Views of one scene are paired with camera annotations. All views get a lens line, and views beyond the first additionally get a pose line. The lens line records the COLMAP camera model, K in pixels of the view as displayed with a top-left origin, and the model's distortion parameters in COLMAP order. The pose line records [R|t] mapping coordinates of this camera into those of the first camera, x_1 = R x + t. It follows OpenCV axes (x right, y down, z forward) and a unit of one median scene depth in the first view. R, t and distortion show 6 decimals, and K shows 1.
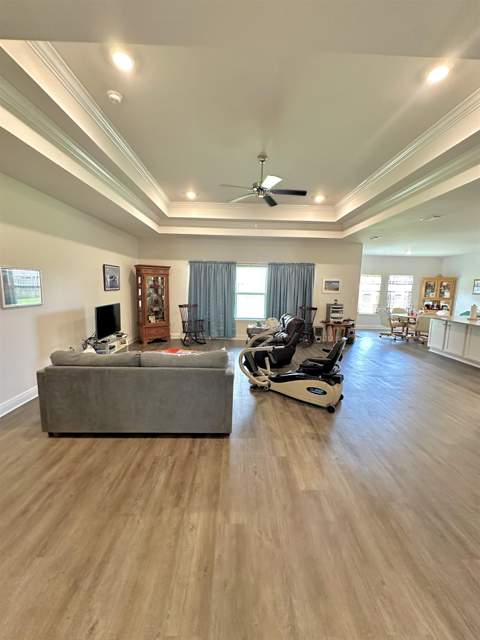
lens RADIAL K [[255.6, 0, 239.0], [0, 255.6, 319.0], [0, 0, 1]] dist [-0.002790, 0.001119]
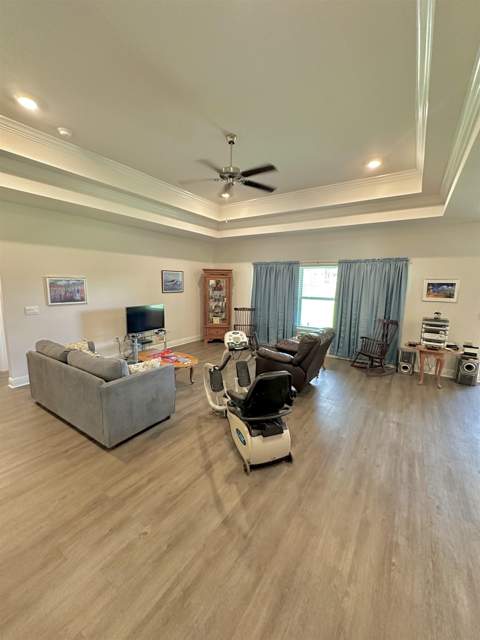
lens RADIAL K [[255.6, 0, 238.4], [0, 255.6, 317.9], [0, 0, 1]] dist [-0.002790, 0.001119]
pose [[0.818493, 0.074320, -0.569690, 0.326186], [-0.076007, 0.996889, 0.020849, -0.035570], [0.569467, 0.026236, 0.821595, 0.179196]]
